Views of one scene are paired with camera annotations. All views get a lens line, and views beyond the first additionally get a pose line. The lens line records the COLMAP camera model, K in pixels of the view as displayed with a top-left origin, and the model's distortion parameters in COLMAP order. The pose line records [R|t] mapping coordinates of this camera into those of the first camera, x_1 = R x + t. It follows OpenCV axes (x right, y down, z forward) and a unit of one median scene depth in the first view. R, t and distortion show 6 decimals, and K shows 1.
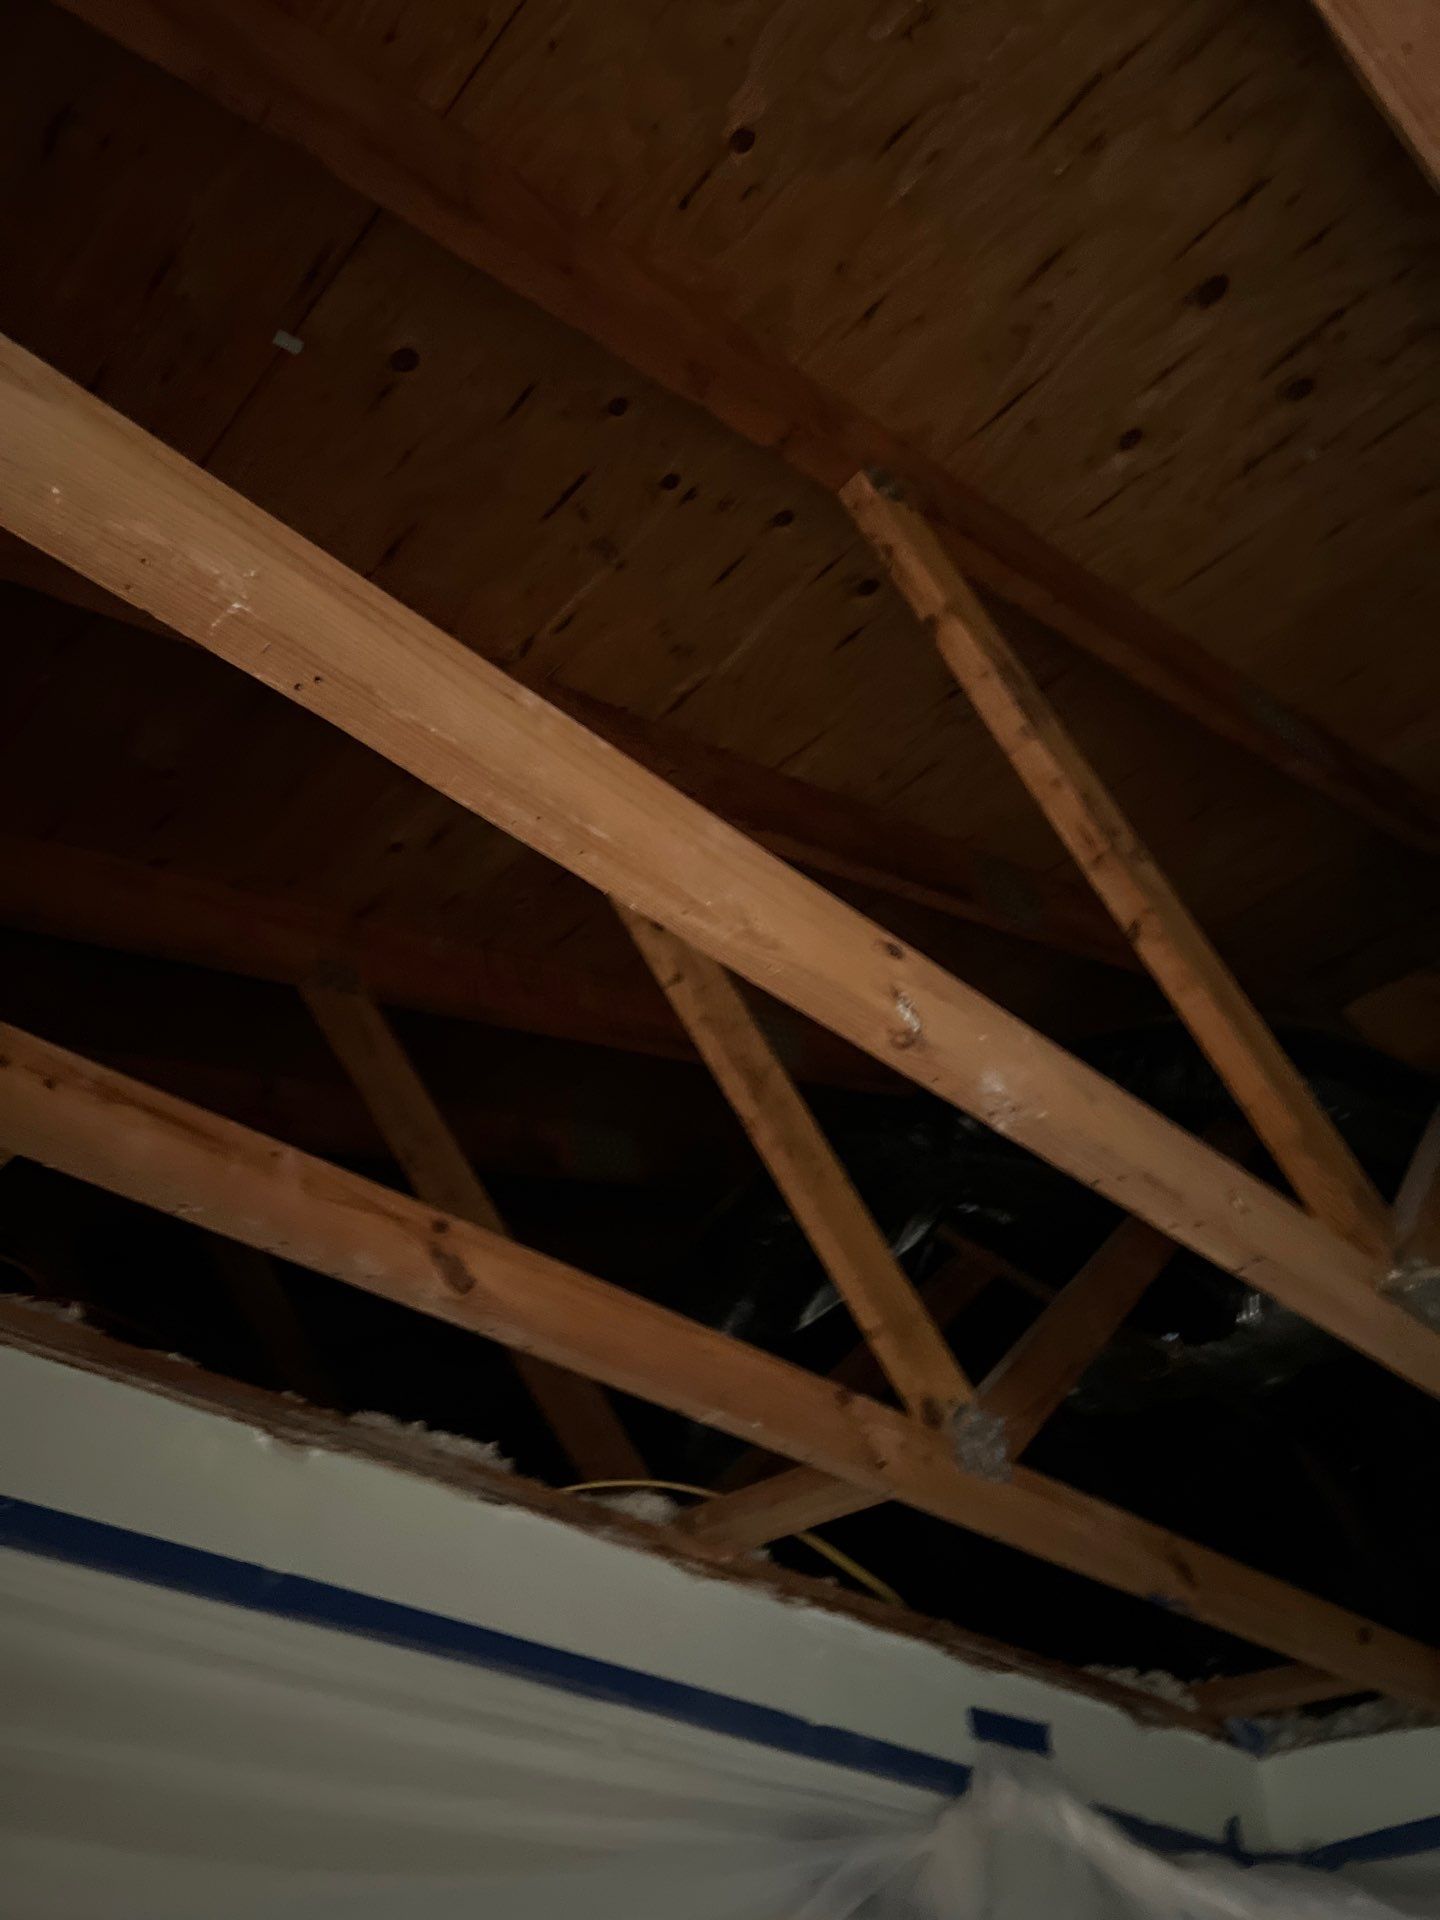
lens RADIAL K [[1450.5, 0, 710.8], [0, 1450.5, 977.1], [0, 0, 1]] dist [0.052857, -0.054281]
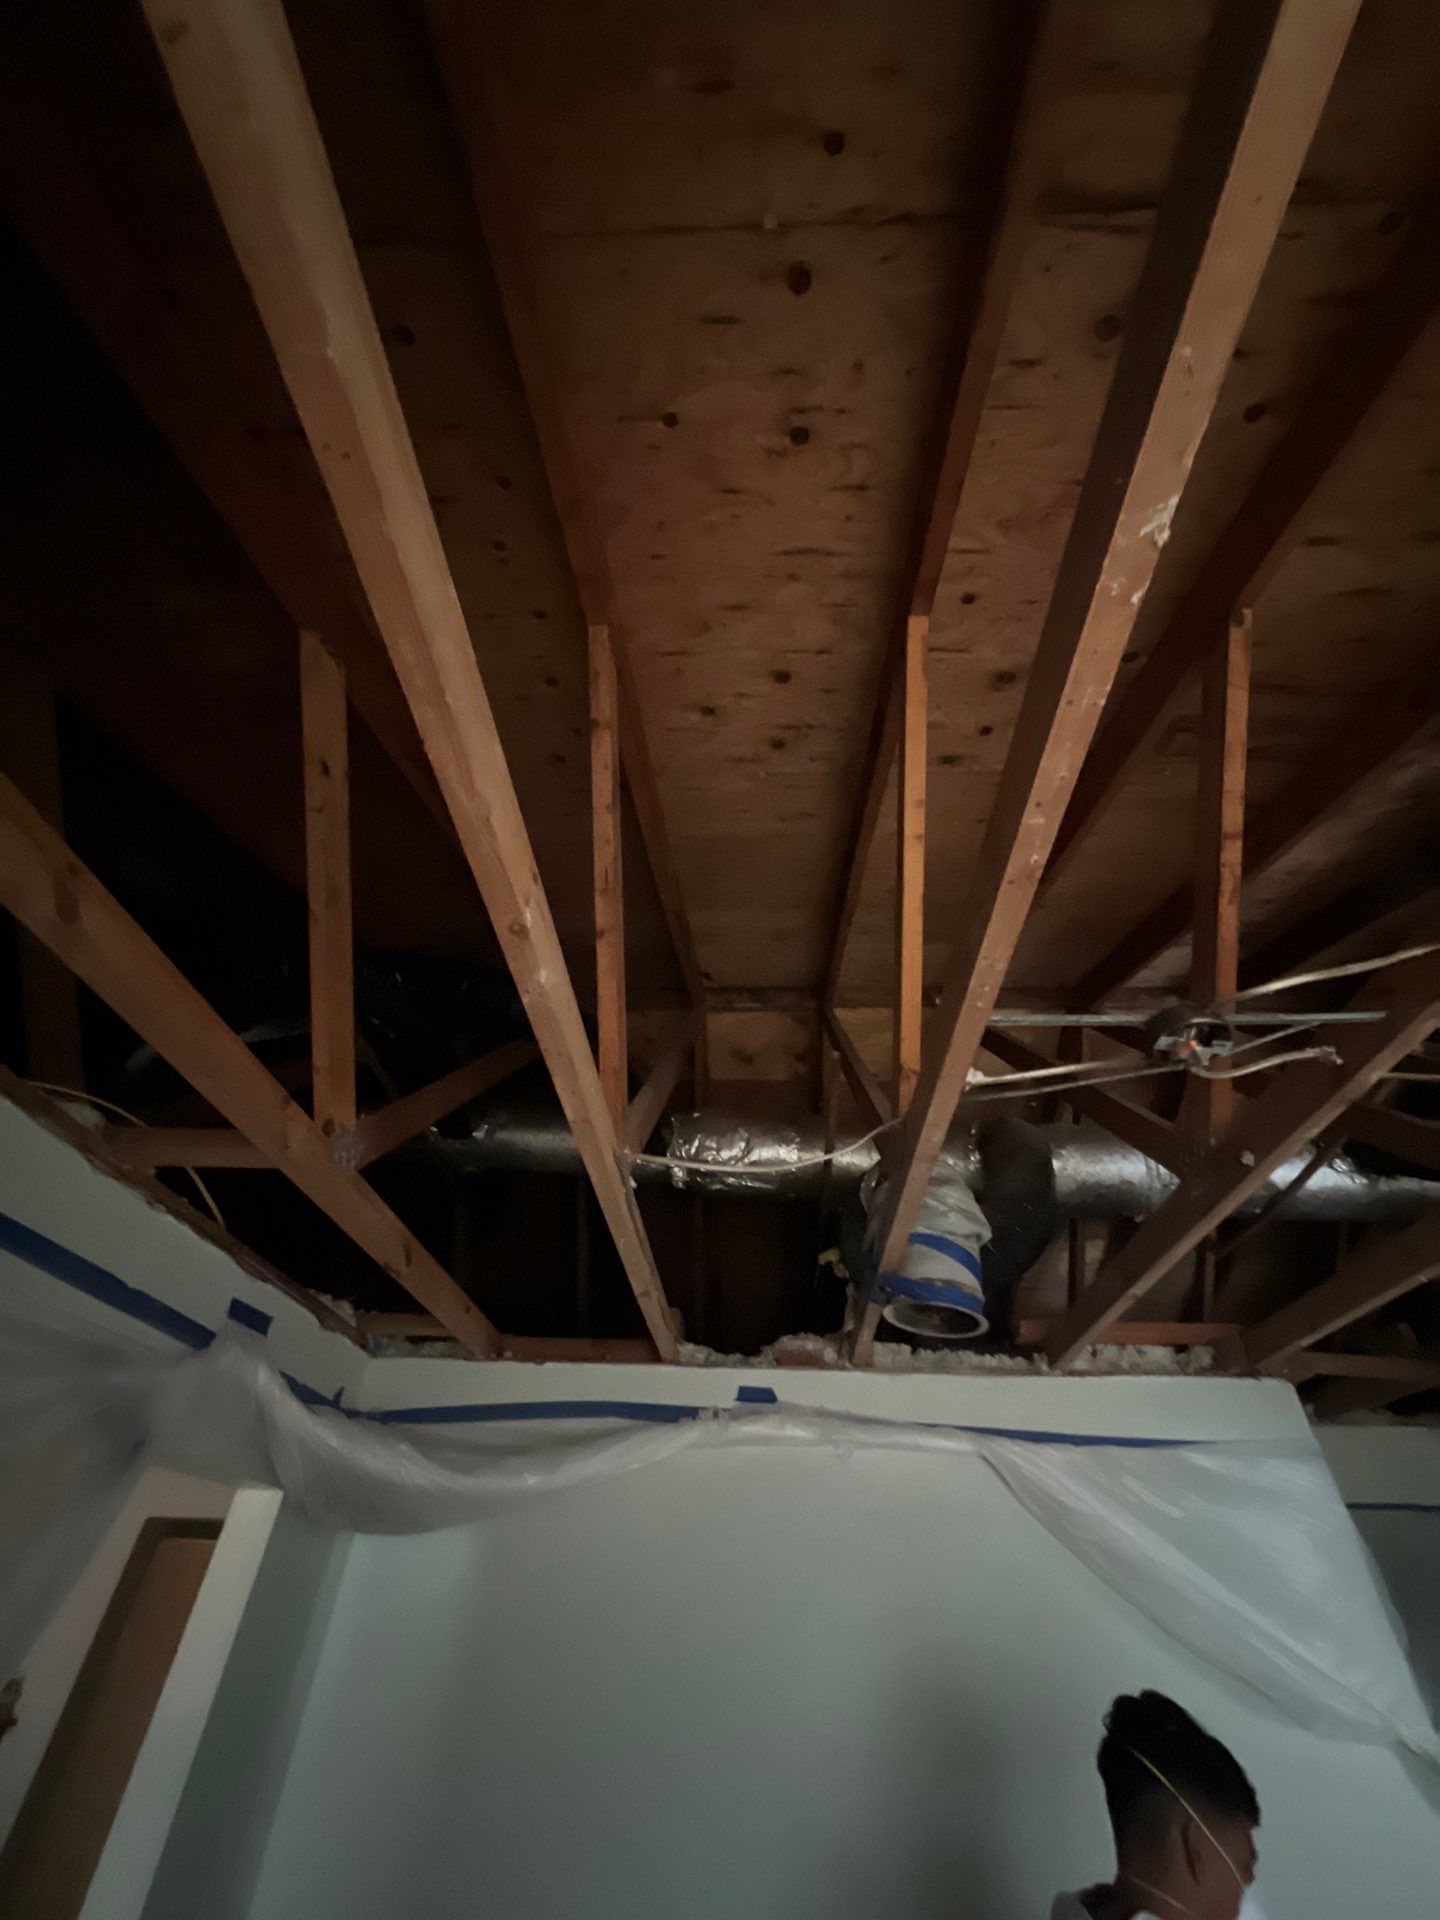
lens RADIAL K [[765.5, 0, 720.0], [0, 765.5, 960.0], [0, 0, 1]] dist [0.002368, 0.000092]
pose [[0.697664, 0.472097, 0.538878, -0.083800], [-0.478498, 0.866865, -0.139945, 0.046620], [-0.533202, -0.160217, 0.830678, 0.090941]]
